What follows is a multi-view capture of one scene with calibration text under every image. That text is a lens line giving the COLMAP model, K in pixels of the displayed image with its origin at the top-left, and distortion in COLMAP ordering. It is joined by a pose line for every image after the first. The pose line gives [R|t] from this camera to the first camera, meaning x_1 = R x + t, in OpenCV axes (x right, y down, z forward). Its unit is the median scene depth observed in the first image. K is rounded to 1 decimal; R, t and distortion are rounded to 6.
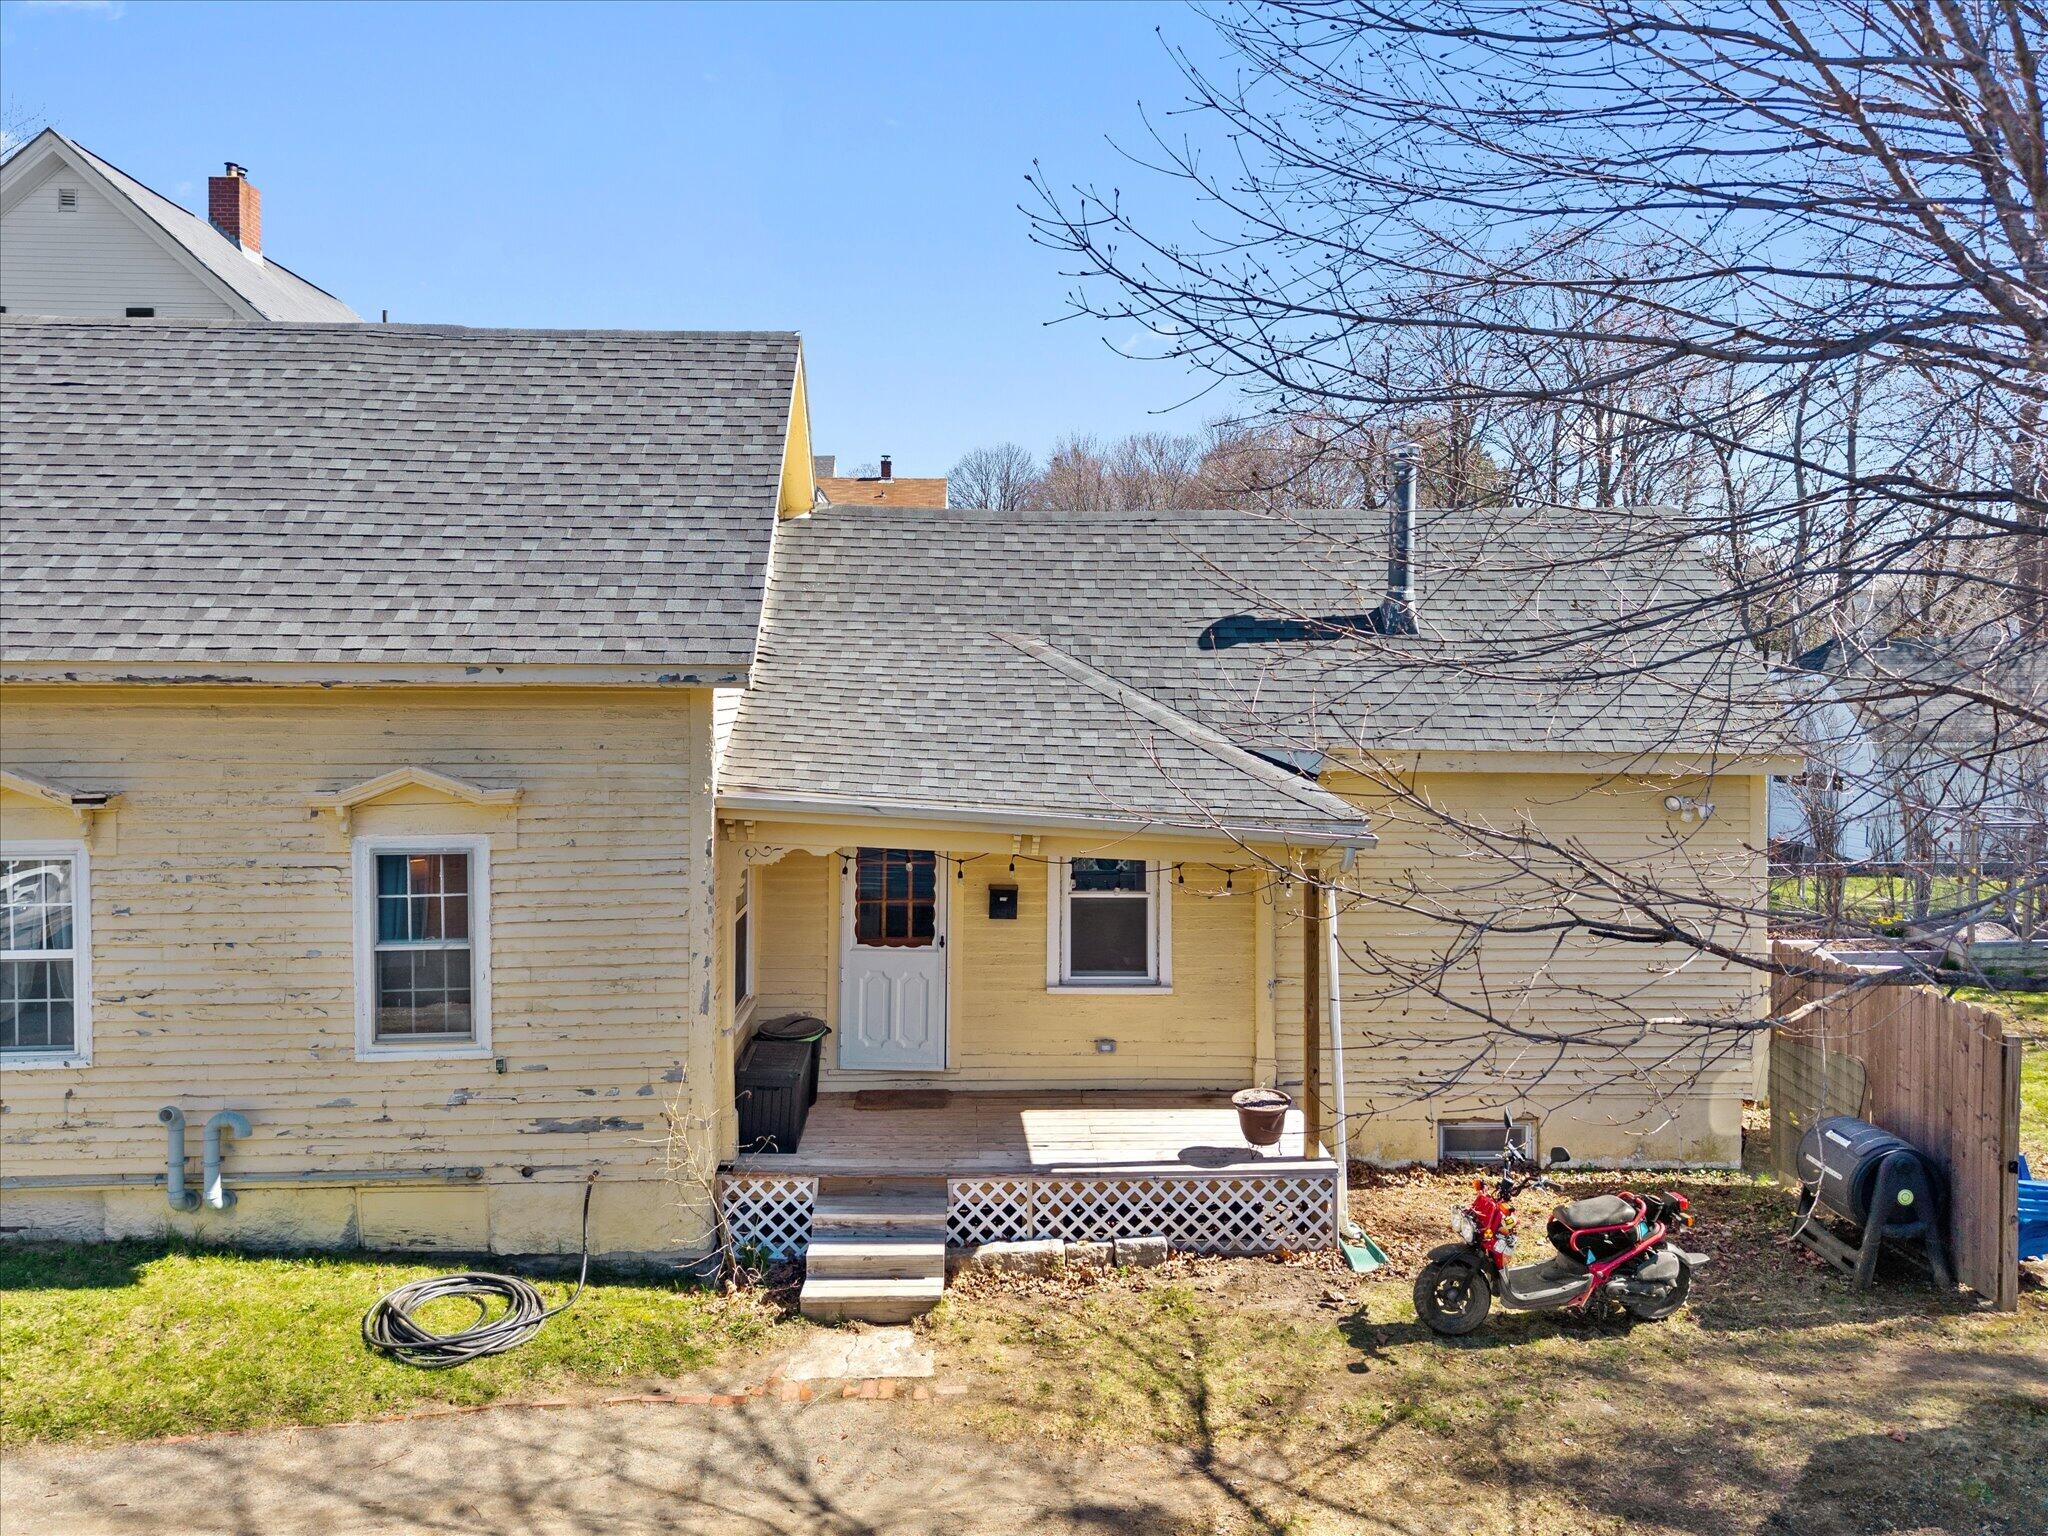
lens RADIAL K [[1435.9, 0, 1024.0], [0, 1435.9, 768.0], [0, 0, 1]] dist [-0.029169, 0.054369]
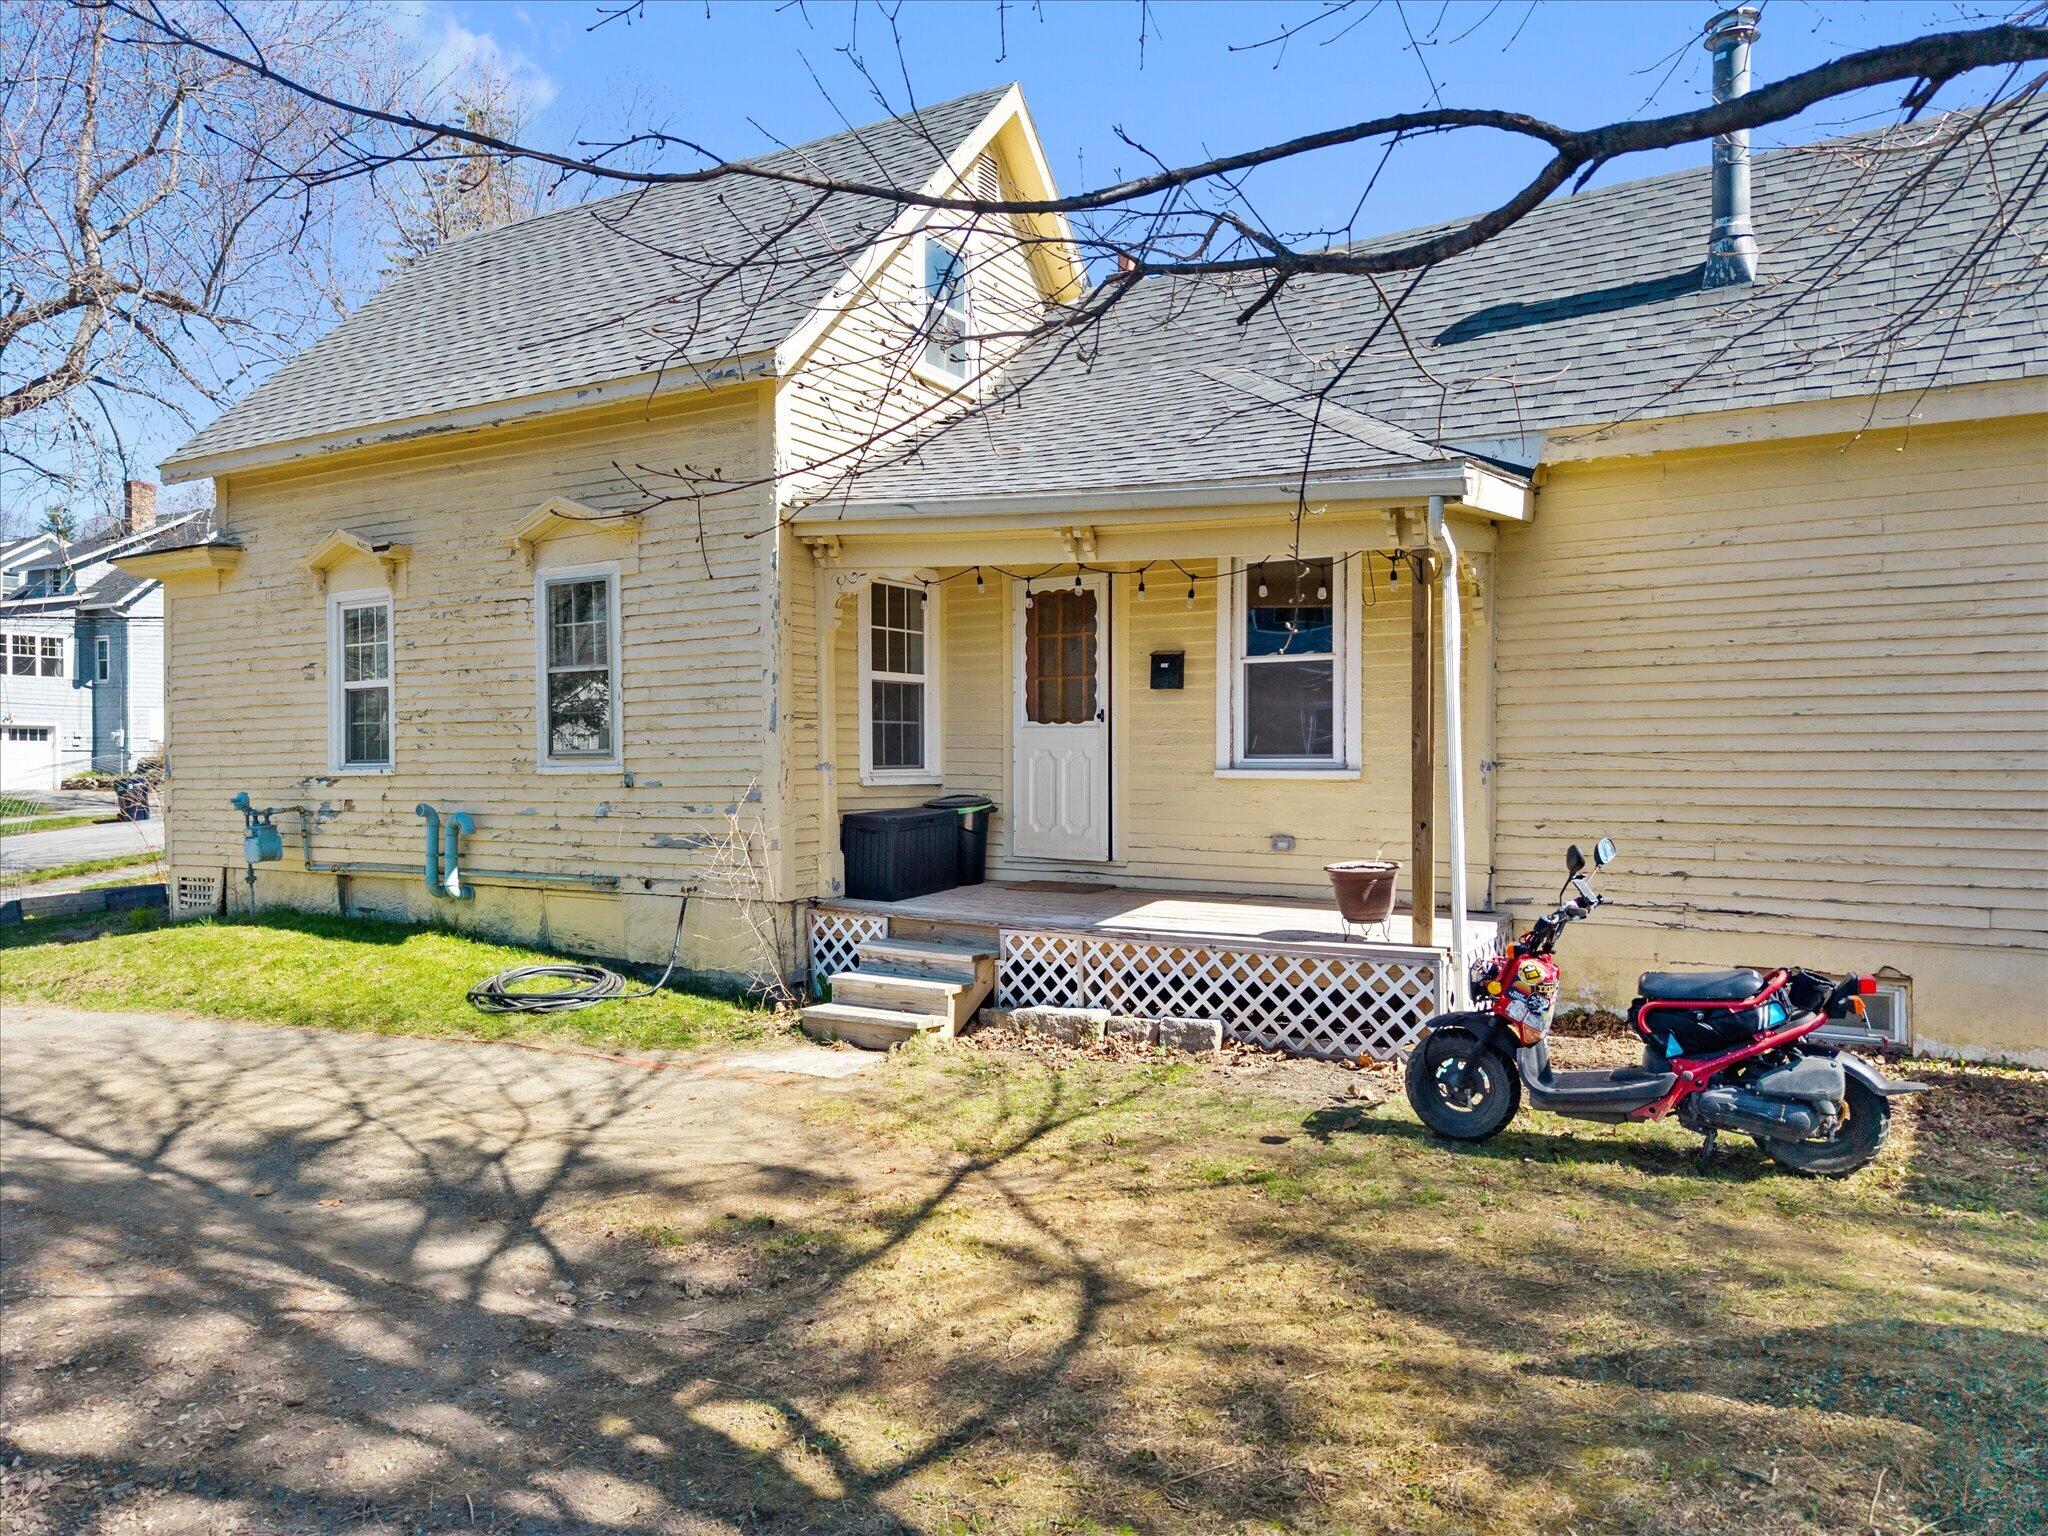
lens RADIAL K [[1389.3, 0, 1029.7], [0, 1389.3, 833.6], [0, 0, 1]] dist [0.052718, -0.003717]
pose [[0.831789, 0.027775, -0.554396, 0.463315], [-0.038748, 0.999216, -0.008076, 0.243156], [0.553737, 0.028199, 0.832214, 0.294455]]
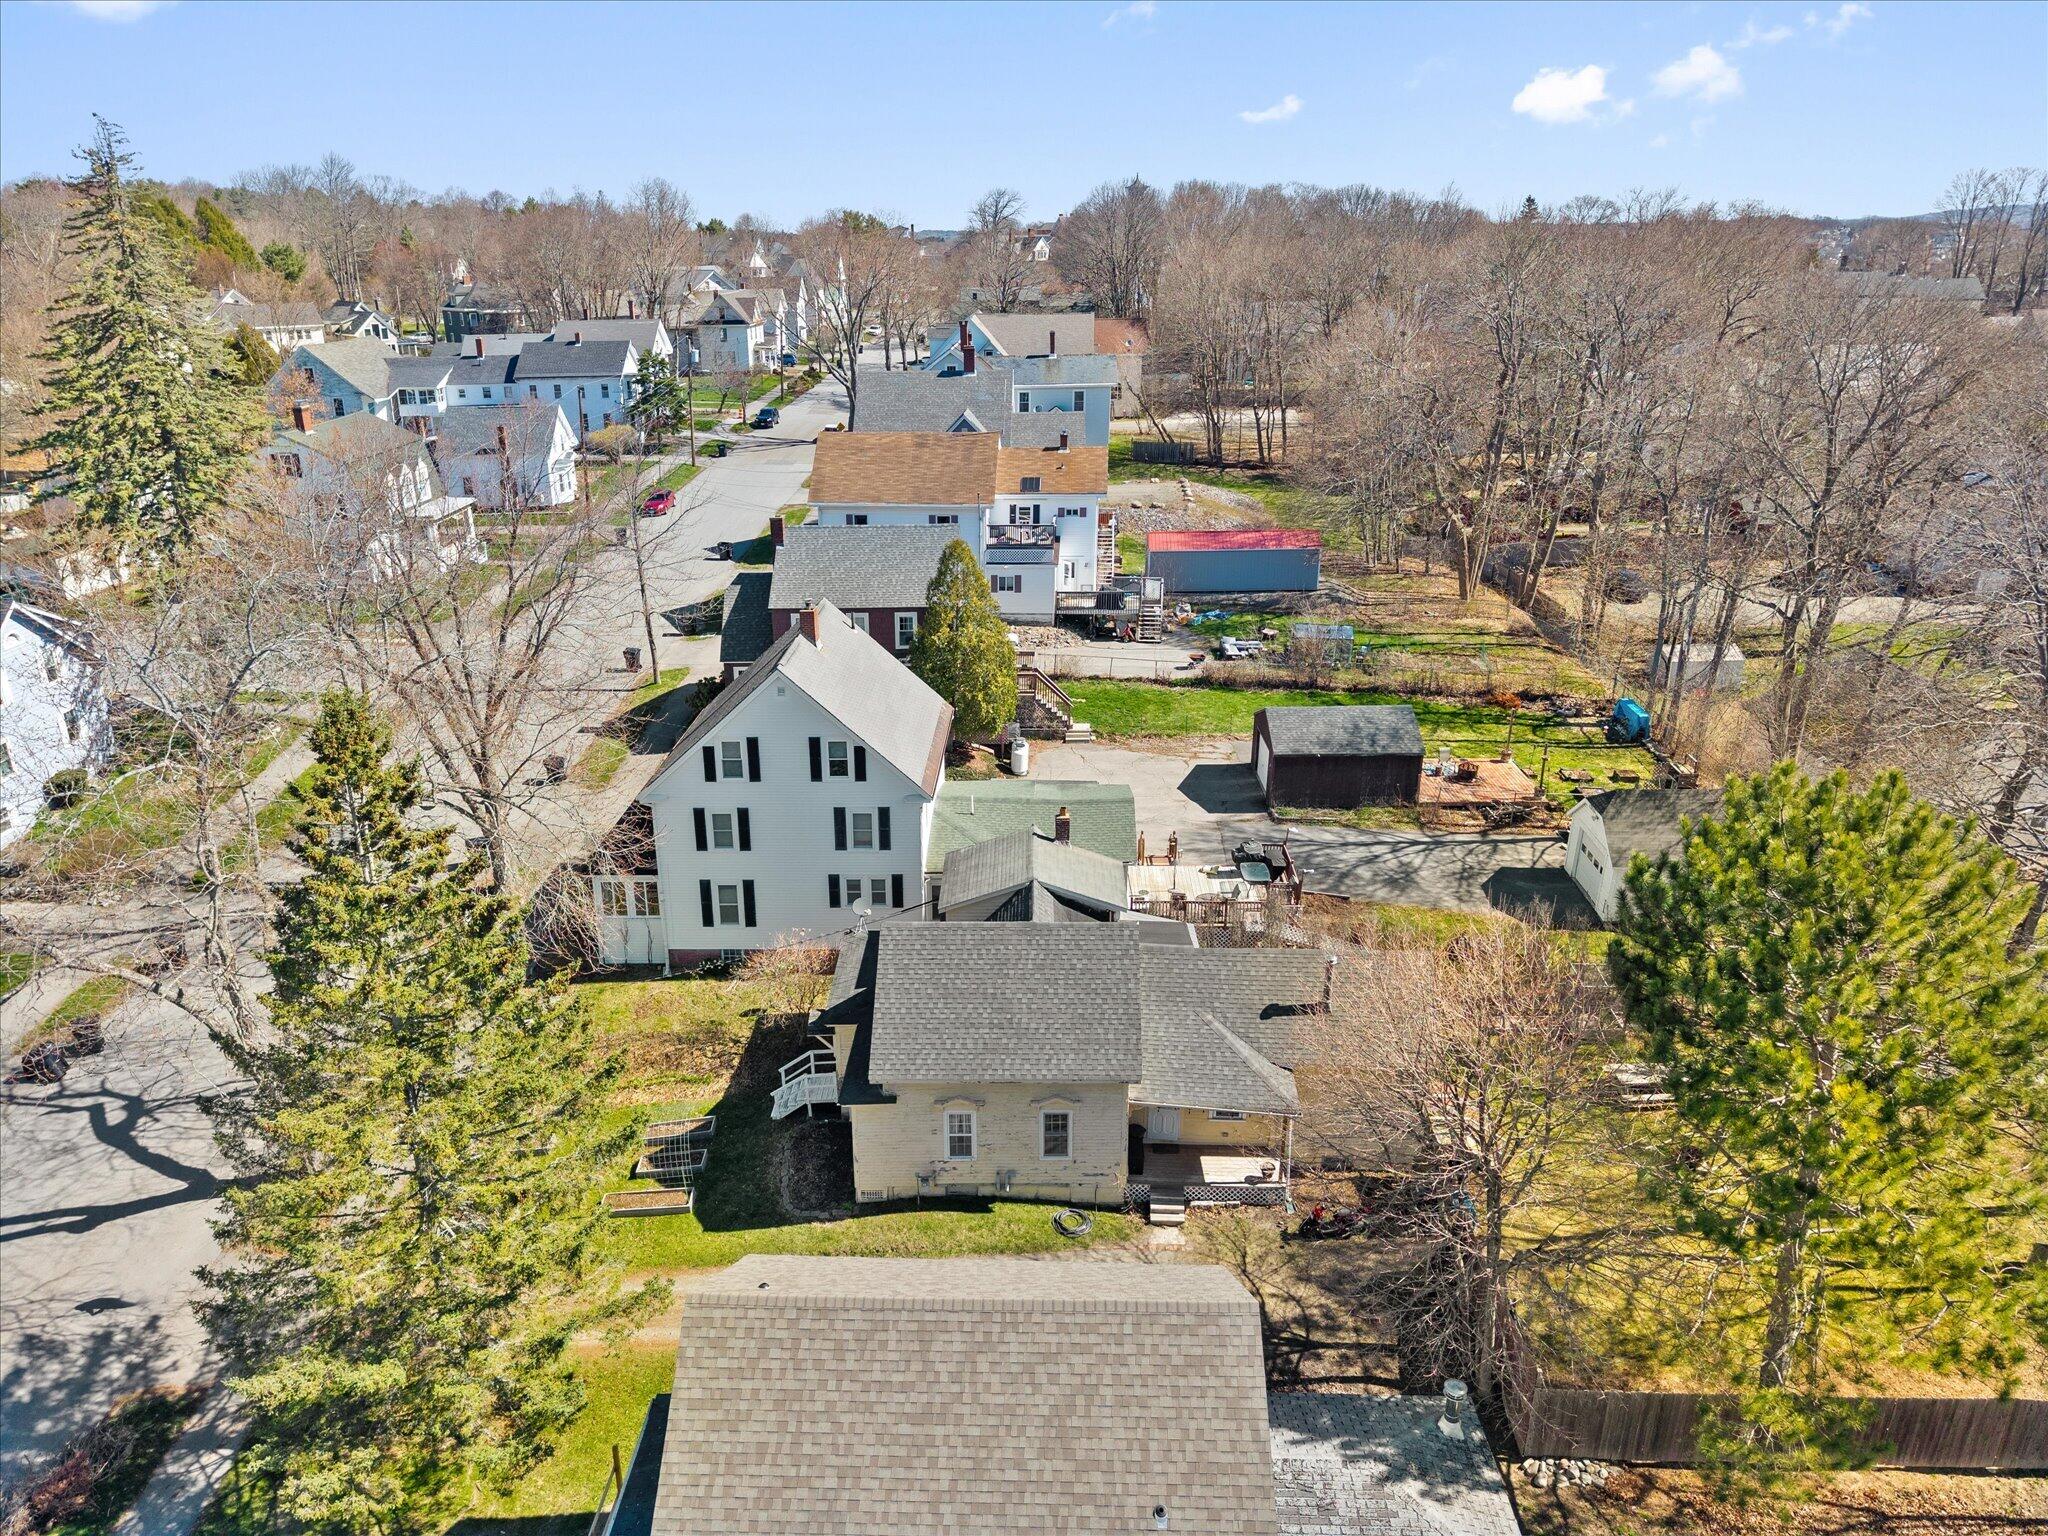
lens RADIAL K [[1435.9, 0, 1024.0], [0, 1435.9, 768.0], [0, 0, 1]] dist [-0.029169, 0.054369]
pose [[0.997558, 0.039004, -0.057935, -0.319363], [-0.017797, 0.944102, 0.329173, -2.145298], [0.067536, -0.327338, 0.942491, -2.420955]]
